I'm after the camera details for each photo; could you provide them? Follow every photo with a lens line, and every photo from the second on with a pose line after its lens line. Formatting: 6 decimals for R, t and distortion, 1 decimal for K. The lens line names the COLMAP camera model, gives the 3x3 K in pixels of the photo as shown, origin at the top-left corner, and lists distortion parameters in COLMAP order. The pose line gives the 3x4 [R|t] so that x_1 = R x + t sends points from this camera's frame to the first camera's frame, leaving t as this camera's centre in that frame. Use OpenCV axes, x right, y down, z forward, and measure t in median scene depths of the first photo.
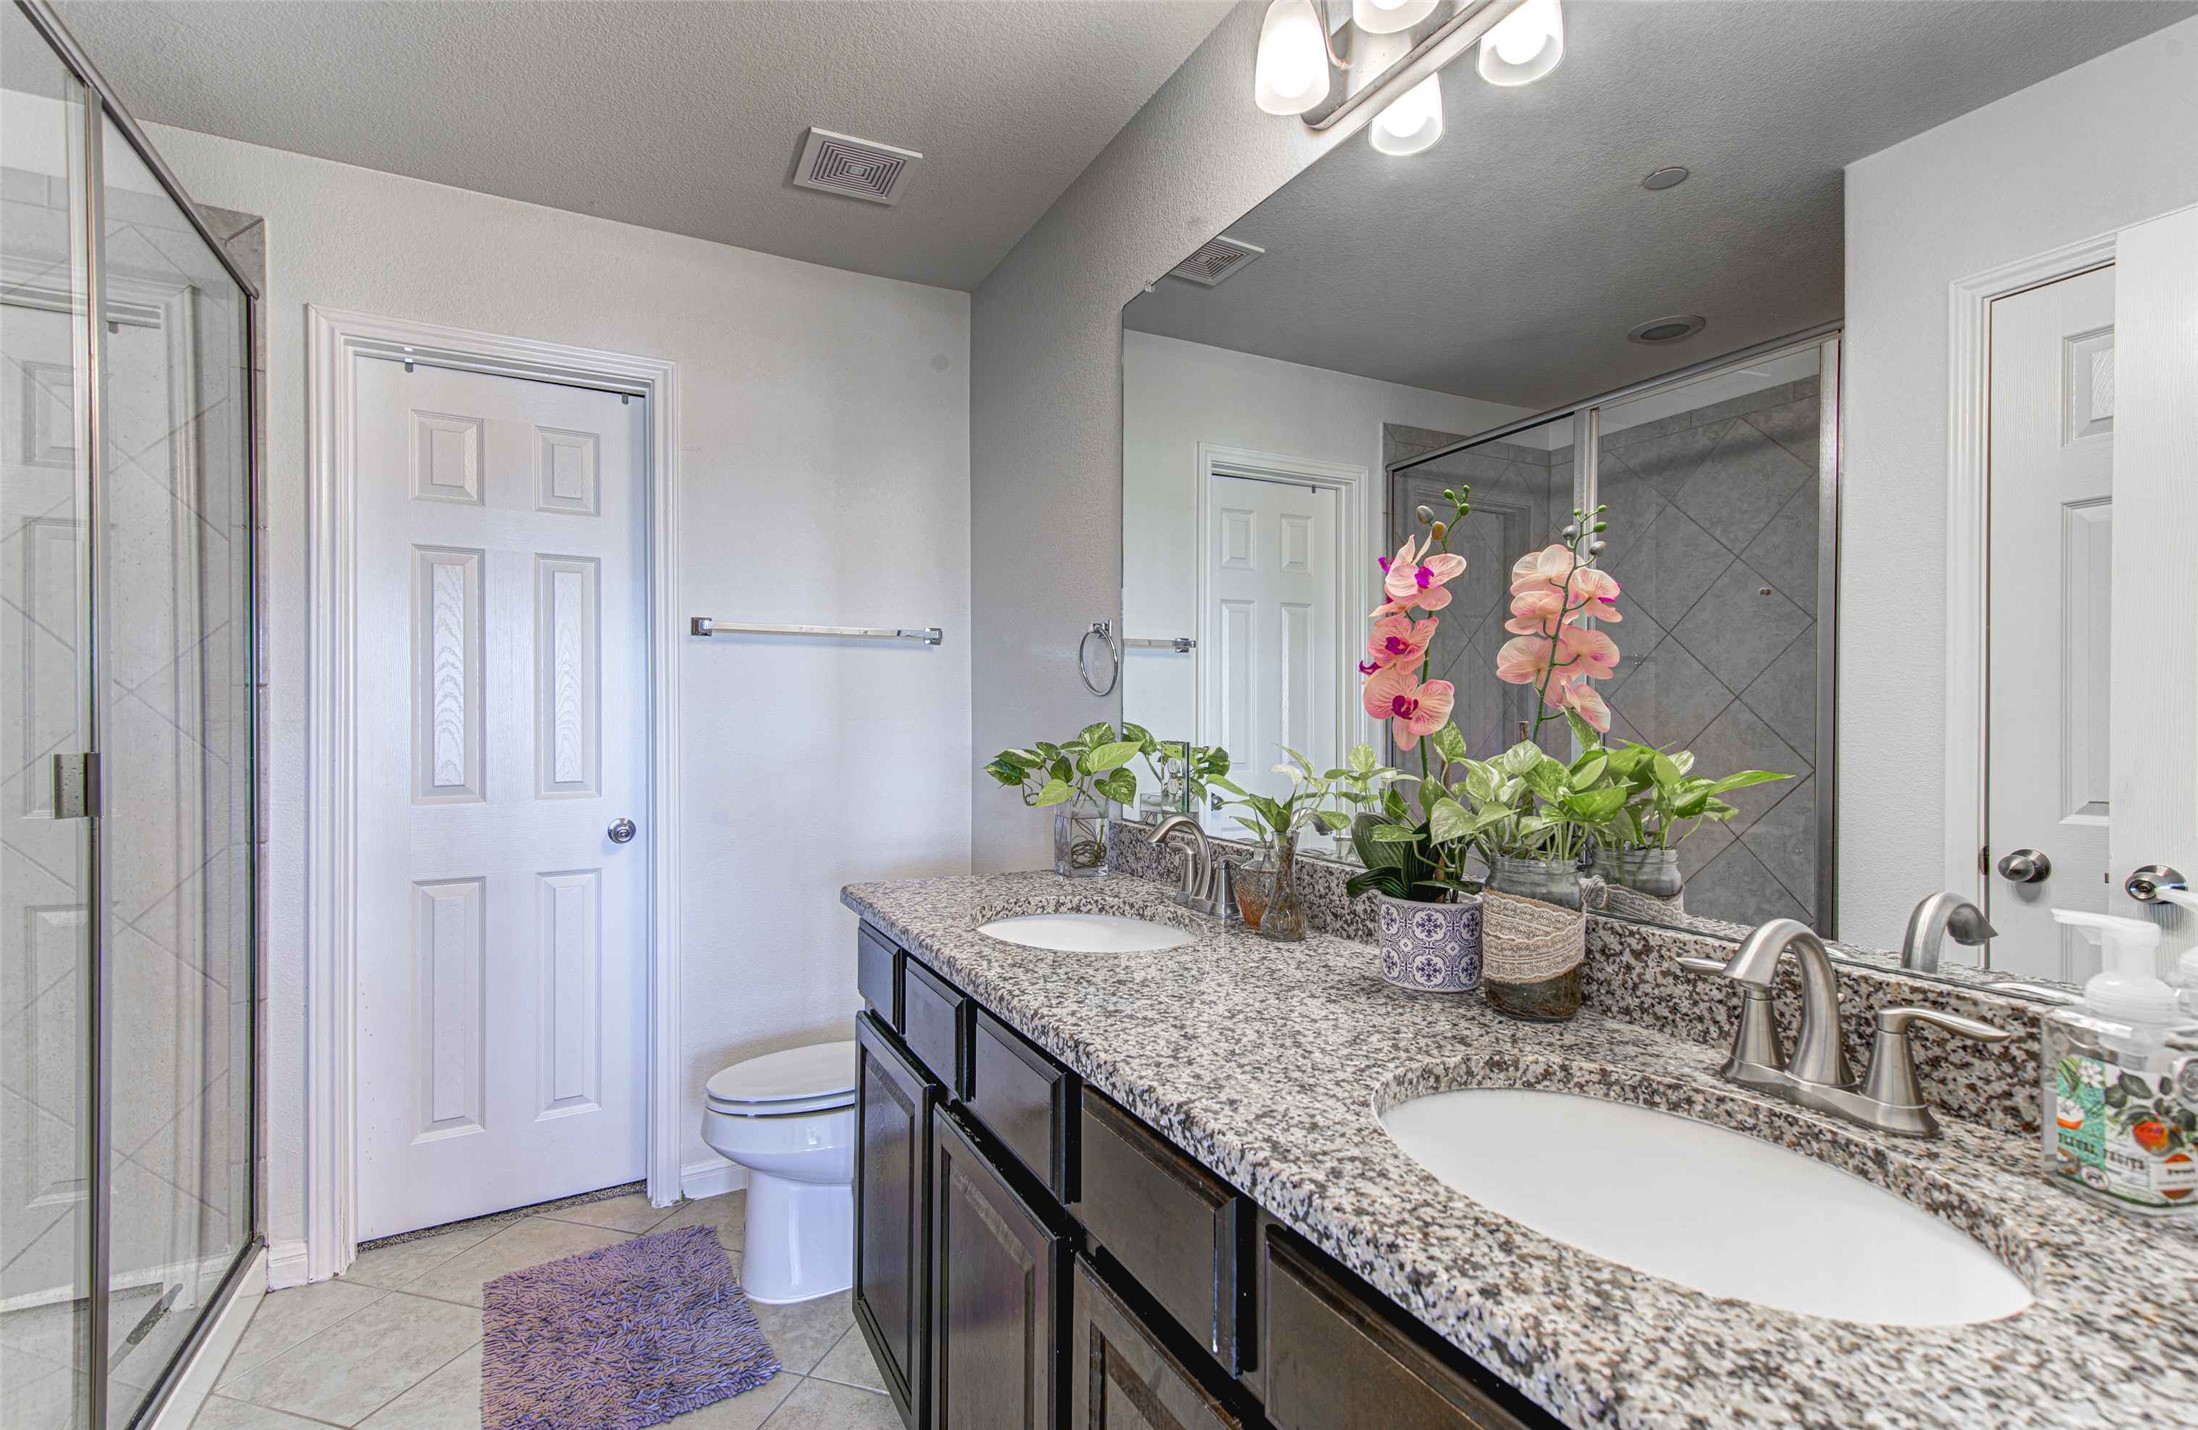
lens RADIAL K [[1019.2, 0, 1098.3], [0, 1019.2, 720.9], [0, 0, 1]] dist [0.020912, -0.000205]
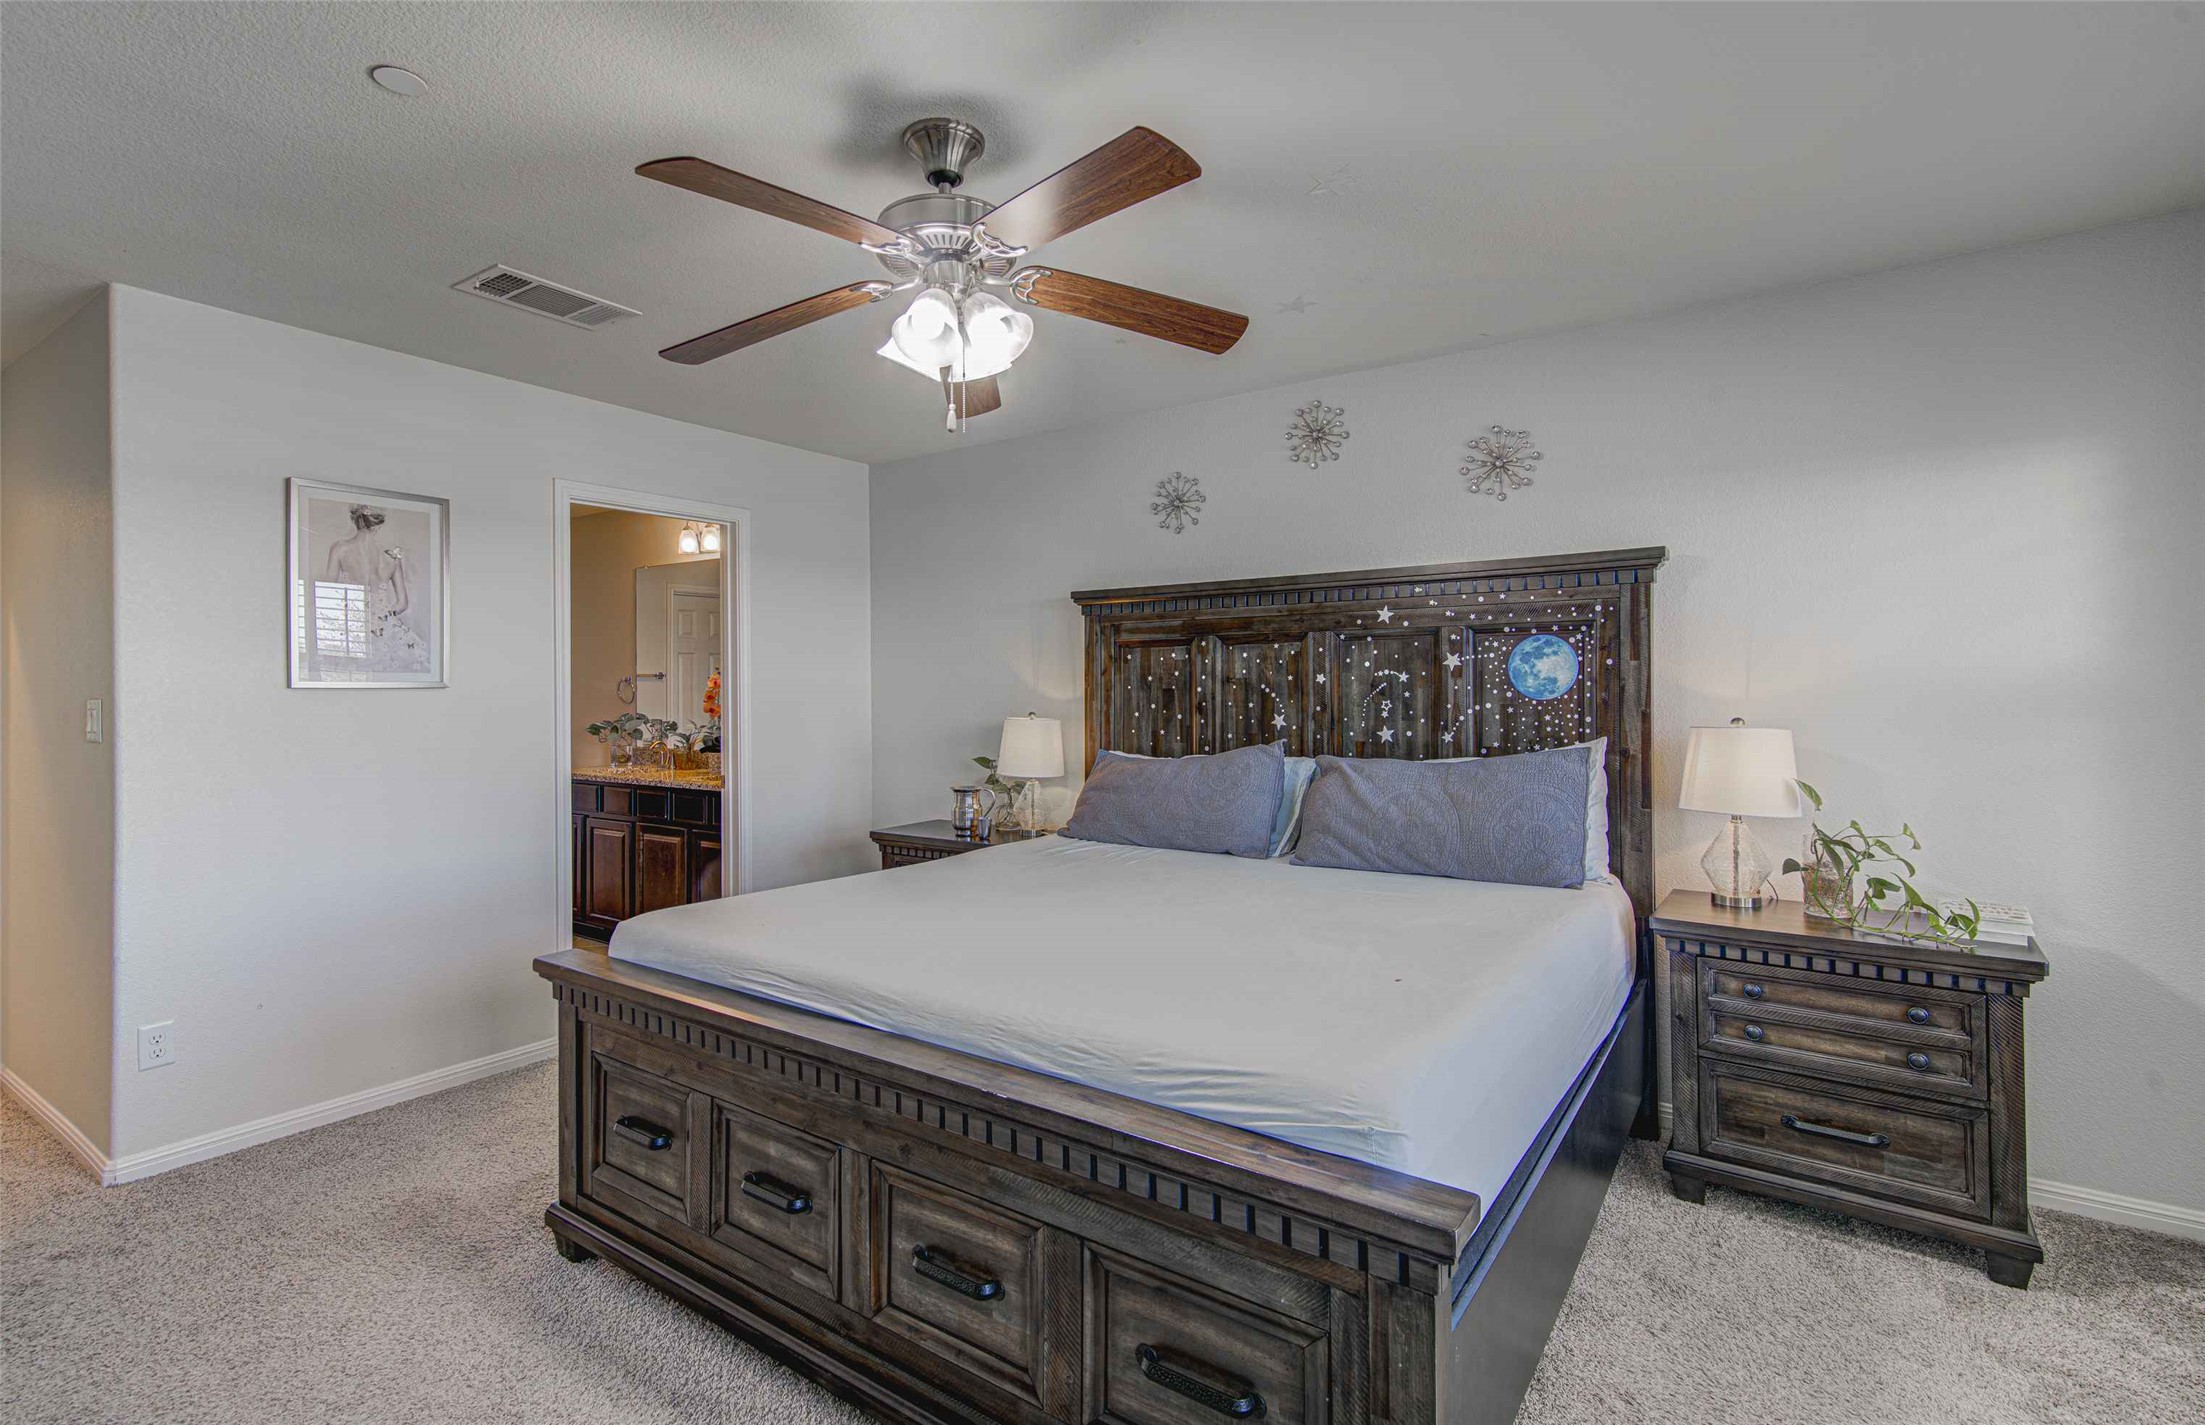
lens RADIAL K [[1022.4, 0, 1100.6], [0, 1022.4, 692.9], [0, 0, 1]] dist [0.020912, -0.000205]
pose [[0.883731, -0.002520, 0.467989, -0.178520], [0.003005, 0.999995, -0.000289, -0.051274], [-0.467986, 0.001662, 0.883734, -2.207308]]
